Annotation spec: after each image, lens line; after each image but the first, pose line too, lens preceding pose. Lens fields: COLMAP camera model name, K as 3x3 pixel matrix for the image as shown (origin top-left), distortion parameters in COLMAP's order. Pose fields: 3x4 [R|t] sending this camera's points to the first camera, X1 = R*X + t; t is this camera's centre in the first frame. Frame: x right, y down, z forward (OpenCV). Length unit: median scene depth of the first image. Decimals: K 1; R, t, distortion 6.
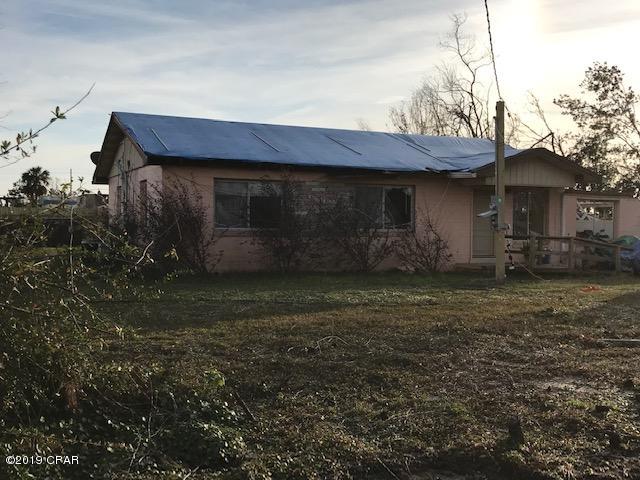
lens RADIAL K [[737.9, 0, 289.8], [0, 737.9, 239.9], [0, 0, 1]] dist [0.013771, 0.003603]
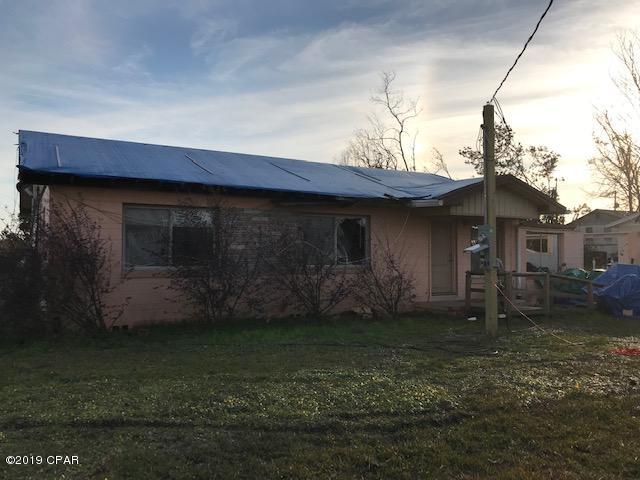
lens RADIAL K [[523.9, 0, 320.0], [0, 523.9, 240.0], [0, 0, 1]] dist [-0.000372, -0.002356]
pose [[0.991363, -0.002743, 0.131116, 0.027566], [0.008523, 0.999015, -0.043542, -0.017756], [-0.130868, 0.044283, 0.990410, 0.391461]]
